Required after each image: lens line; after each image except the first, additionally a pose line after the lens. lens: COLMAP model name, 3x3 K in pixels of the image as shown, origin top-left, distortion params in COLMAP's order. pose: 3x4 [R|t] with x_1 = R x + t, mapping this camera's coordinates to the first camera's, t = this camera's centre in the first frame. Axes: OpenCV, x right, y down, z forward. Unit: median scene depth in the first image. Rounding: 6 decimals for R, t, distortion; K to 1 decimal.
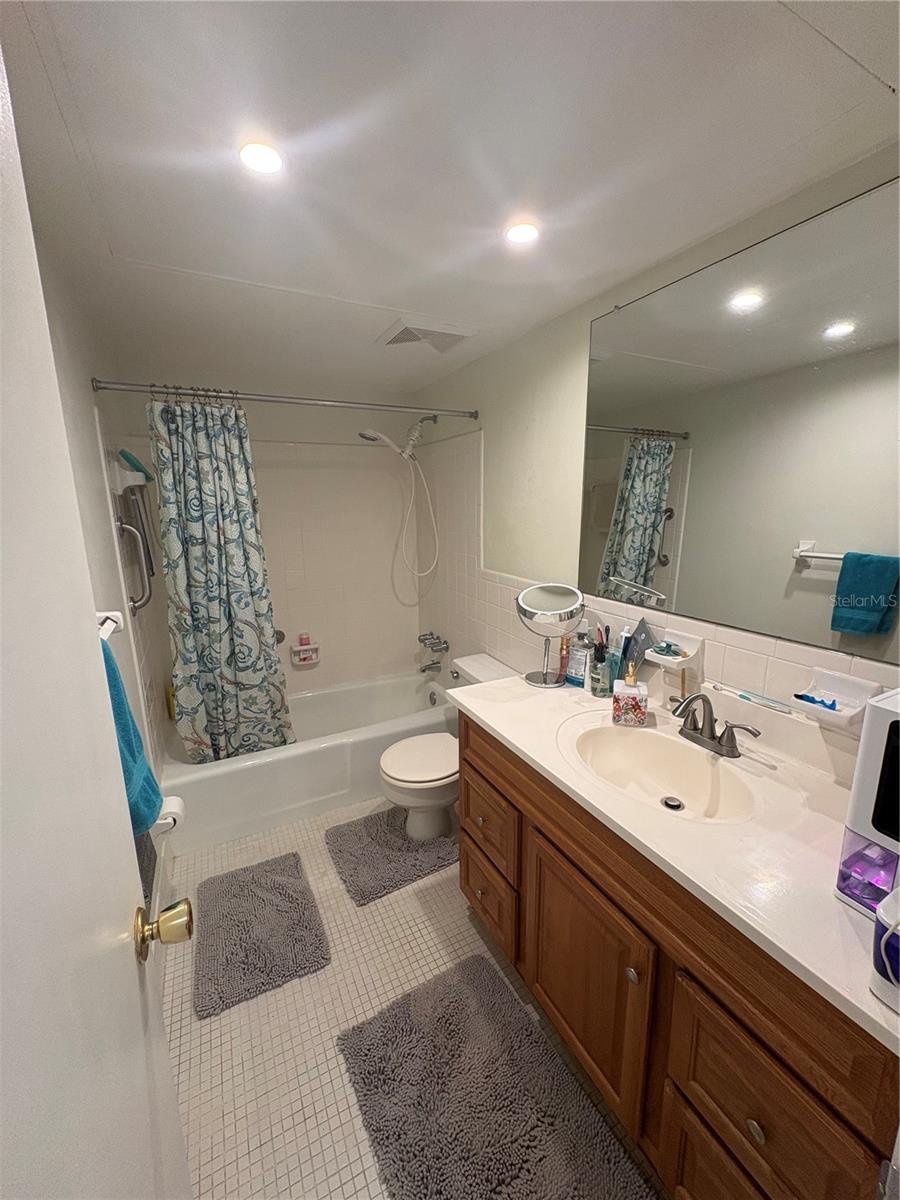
lens RADIAL K [[476.9, 0, 451.3], [0, 476.9, 599.0], [0, 0, 1]] dist [0.000610, 0.000504]
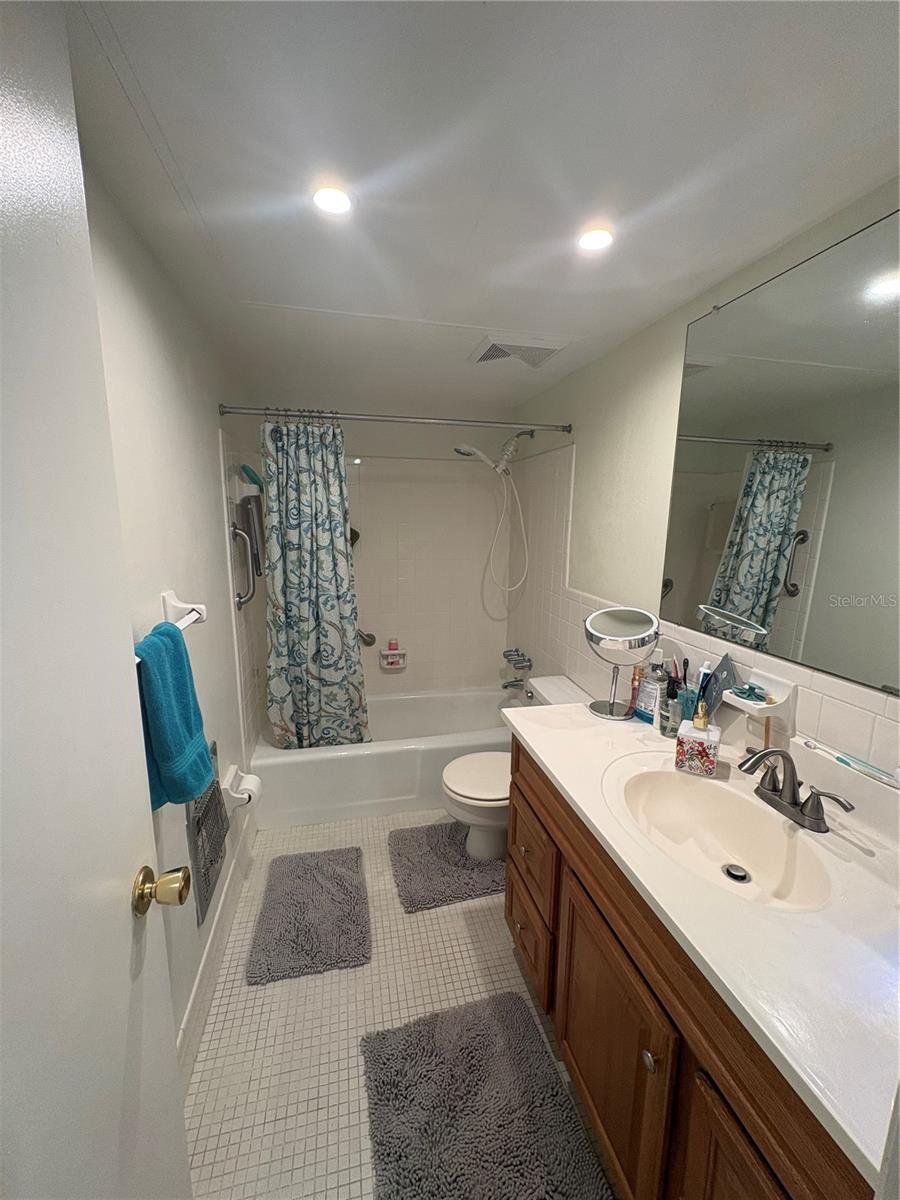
lens RADIAL K [[476.9, 0, 451.3], [0, 476.9, 599.0], [0, 0, 1]] dist [0.000610, 0.000504]
pose [[0.968180, 0.065744, -0.241464, 0.102272], [-0.072604, 0.997168, -0.019616, -0.005504], [0.239490, 0.036523, 0.970212, 0.020085]]
